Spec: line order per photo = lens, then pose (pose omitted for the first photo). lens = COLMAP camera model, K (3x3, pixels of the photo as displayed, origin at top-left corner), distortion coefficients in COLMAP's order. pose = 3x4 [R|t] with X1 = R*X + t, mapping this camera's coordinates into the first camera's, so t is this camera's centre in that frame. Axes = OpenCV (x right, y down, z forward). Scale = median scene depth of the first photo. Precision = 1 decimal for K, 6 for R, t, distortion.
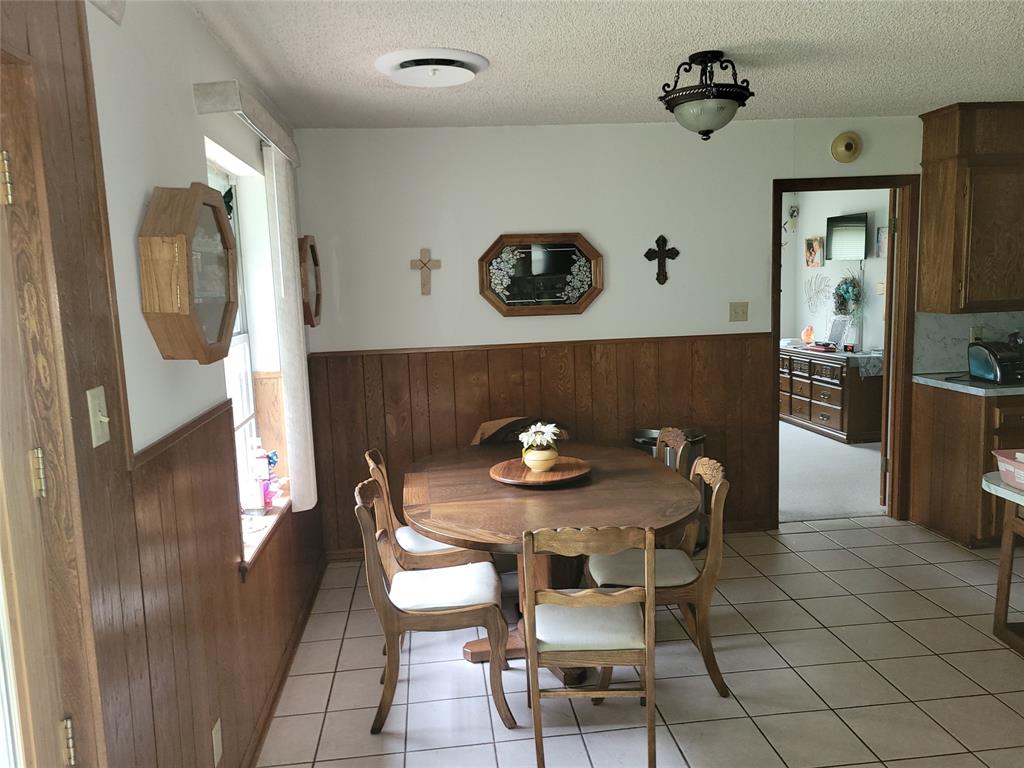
lens RADIAL K [[770.4, 0, 505.2], [0, 770.4, 378.5], [0, 0, 1]] dist [0.045716, -0.029466]
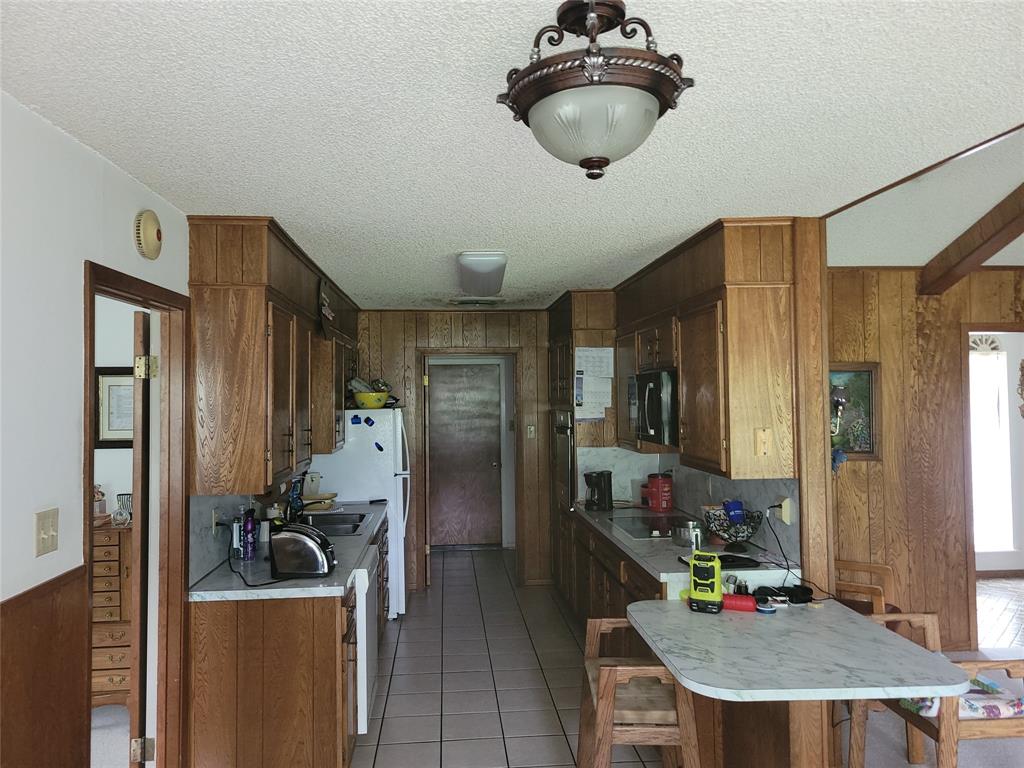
lens RADIAL K [[770.4, 0, 505.2], [0, 770.4, 378.5], [0, 0, 1]] dist [0.045716, -0.029466]
pose [[0.023135, 0.058989, 0.997991, -0.154061], [0.139630, 0.988283, -0.061652, -0.112735], [-0.989933, 0.140775, 0.014627, 0.747728]]
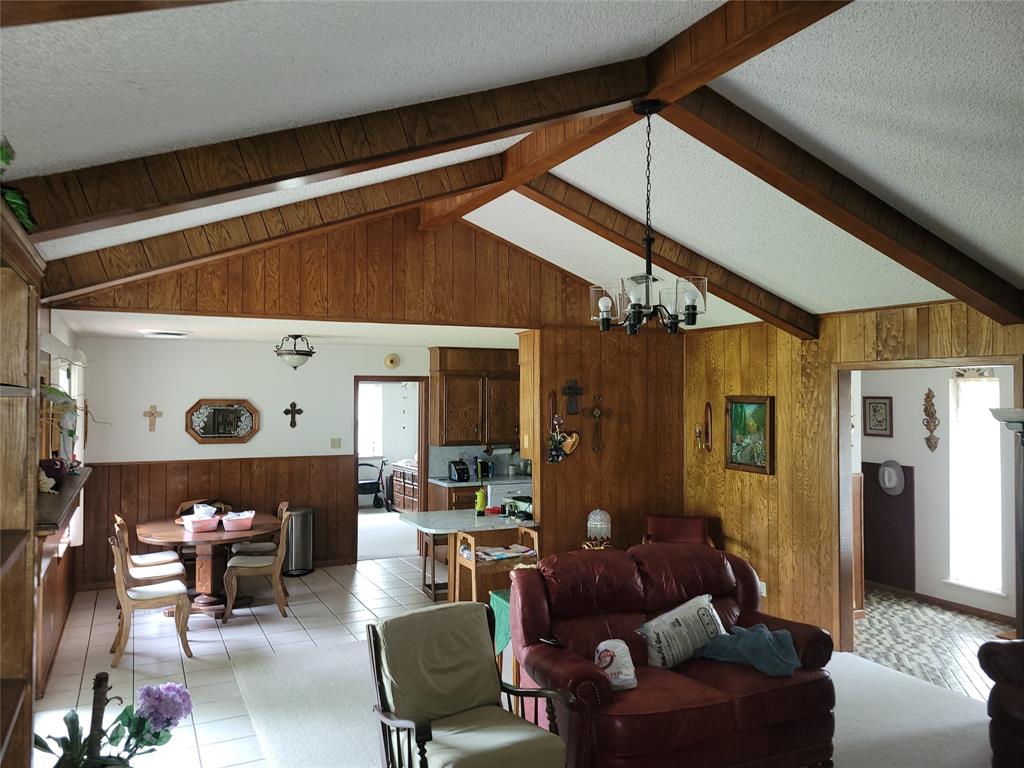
lens RADIAL K [[770.4, 0, 505.2], [0, 770.4, 378.5], [0, 0, 1]] dist [0.045716, -0.029466]
pose [[0.939454, 0.046537, 0.339501, 0.046733], [0.007299, 0.987793, -0.155598, 0.054104], [-0.342598, 0.148655, 0.927647, -0.928951]]
